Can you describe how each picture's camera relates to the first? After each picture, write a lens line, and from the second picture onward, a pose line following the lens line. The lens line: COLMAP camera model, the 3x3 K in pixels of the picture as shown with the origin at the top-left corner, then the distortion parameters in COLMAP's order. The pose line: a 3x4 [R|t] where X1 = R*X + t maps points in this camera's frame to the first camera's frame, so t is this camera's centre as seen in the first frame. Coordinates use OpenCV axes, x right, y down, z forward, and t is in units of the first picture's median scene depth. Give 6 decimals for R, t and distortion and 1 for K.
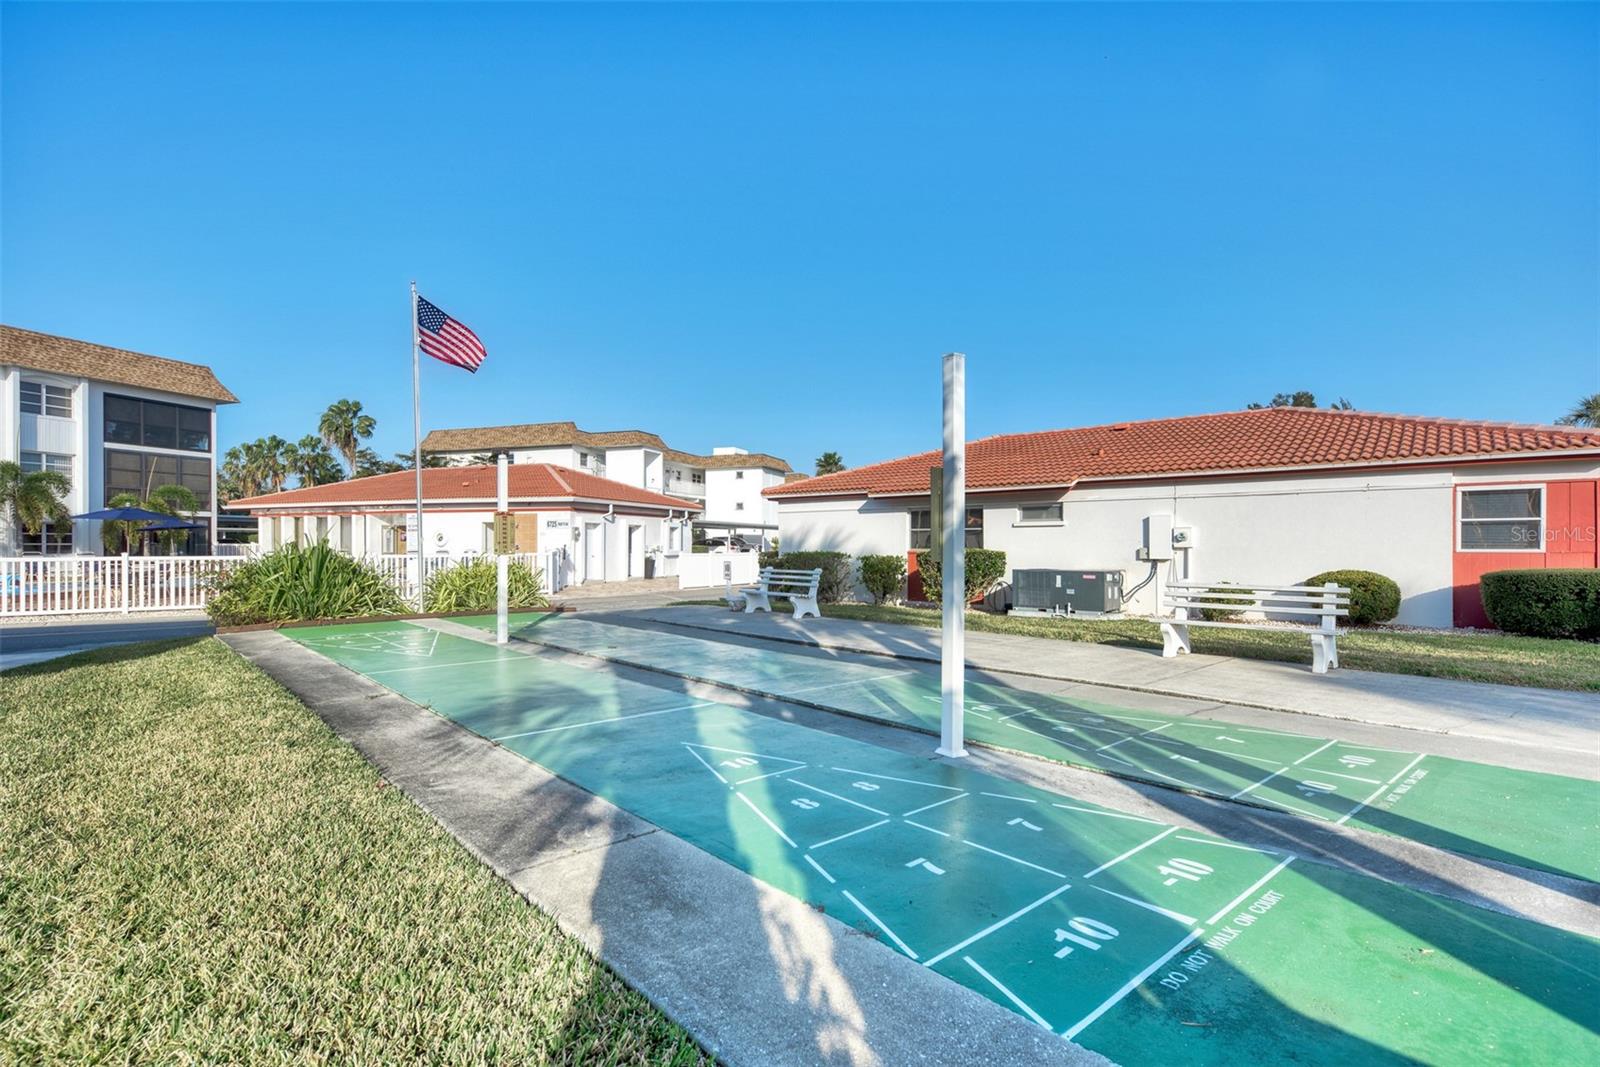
lens RADIAL K [[771.8, 0, 800.3], [0, 771.8, 538.6], [0, 0, 1]] dist [0.000566, 0.000036]
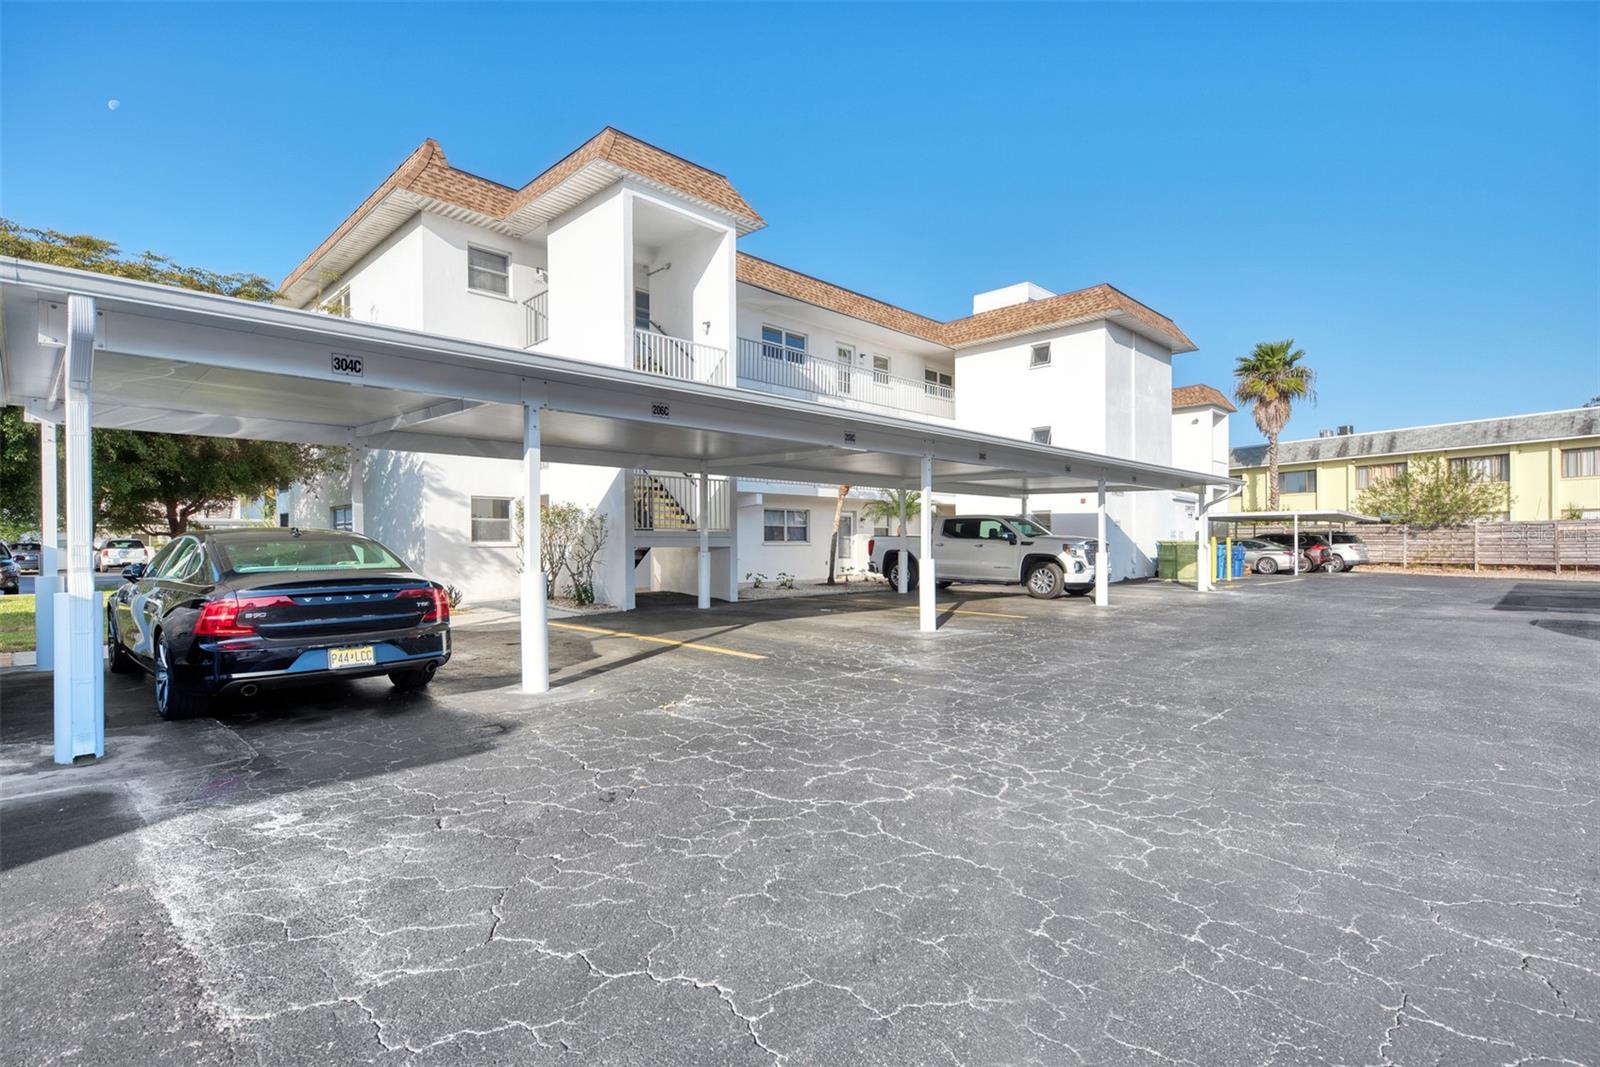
lens RADIAL K [[771.8, 0, 799.5], [0, 771.8, 535.6], [0, 0, 1]] dist [0.000566, 0.000036]
pose [[0.902668, 0.003043, -0.430327, -0.023230], [-0.001554, 0.999992, 0.003813, 0.003039], [0.430335, -0.002773, 0.902665, 0.610547]]
